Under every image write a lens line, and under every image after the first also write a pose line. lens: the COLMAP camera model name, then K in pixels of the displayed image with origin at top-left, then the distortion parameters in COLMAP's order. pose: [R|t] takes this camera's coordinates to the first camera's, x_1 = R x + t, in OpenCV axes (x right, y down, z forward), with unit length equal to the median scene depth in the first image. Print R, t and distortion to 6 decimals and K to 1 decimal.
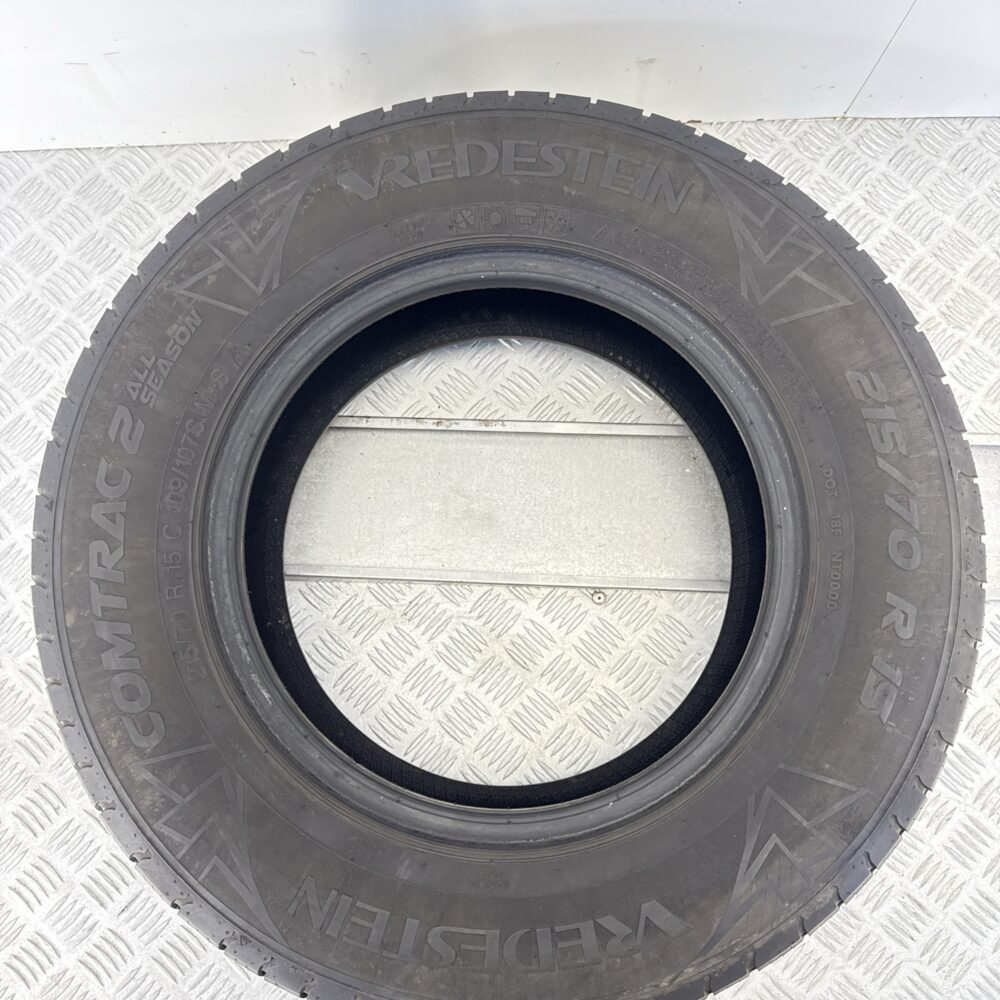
lens RADIAL K [[940.0, 0, 504.6], [0, 940.0, 501.2], [0, 0, 1]] dist [0.141664, -0.342148]
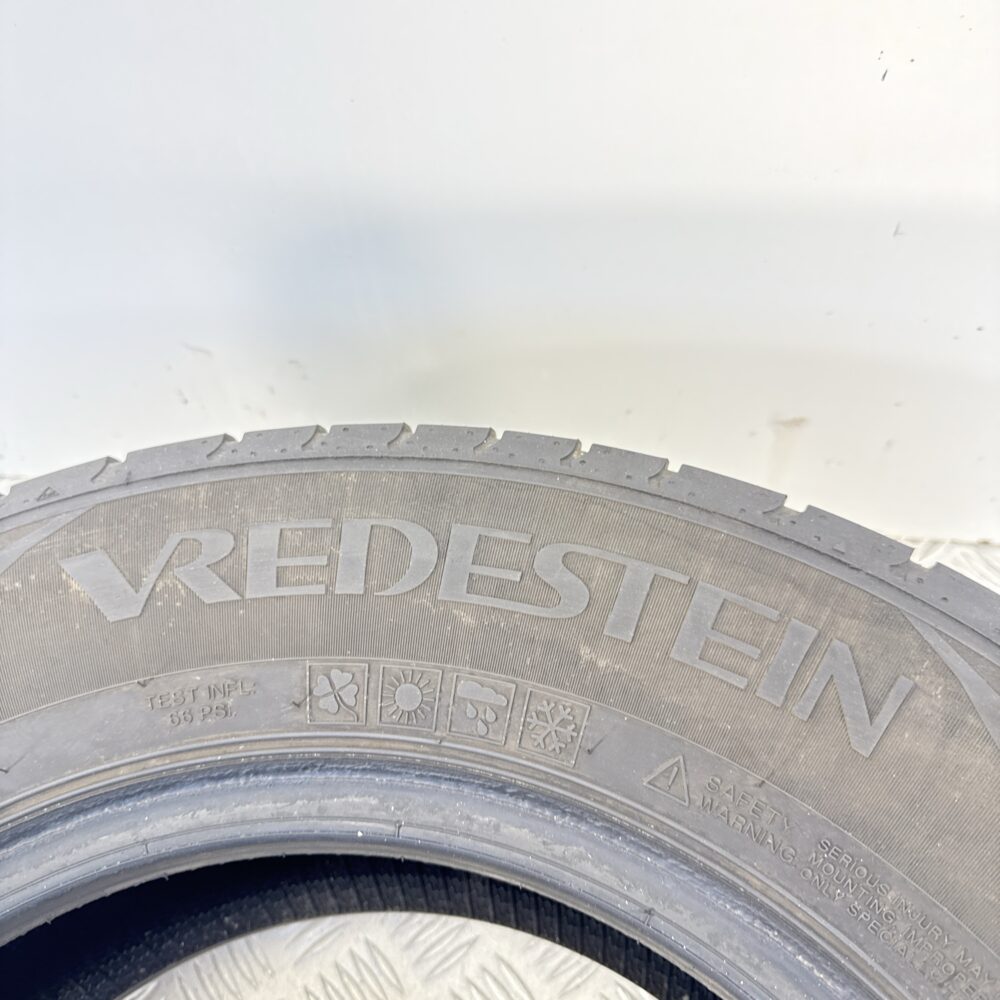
lens RADIAL K [[940.0, 0, 504.6], [0, 940.0, 501.2], [0, 0, 1]] dist [0.141664, -0.342148]
pose [[0.985595, 0.105605, -0.132100, 0.076640], [-0.147139, 0.920537, -0.361887, -0.235446], [0.083386, 0.376111, 0.922815, 0.597806]]
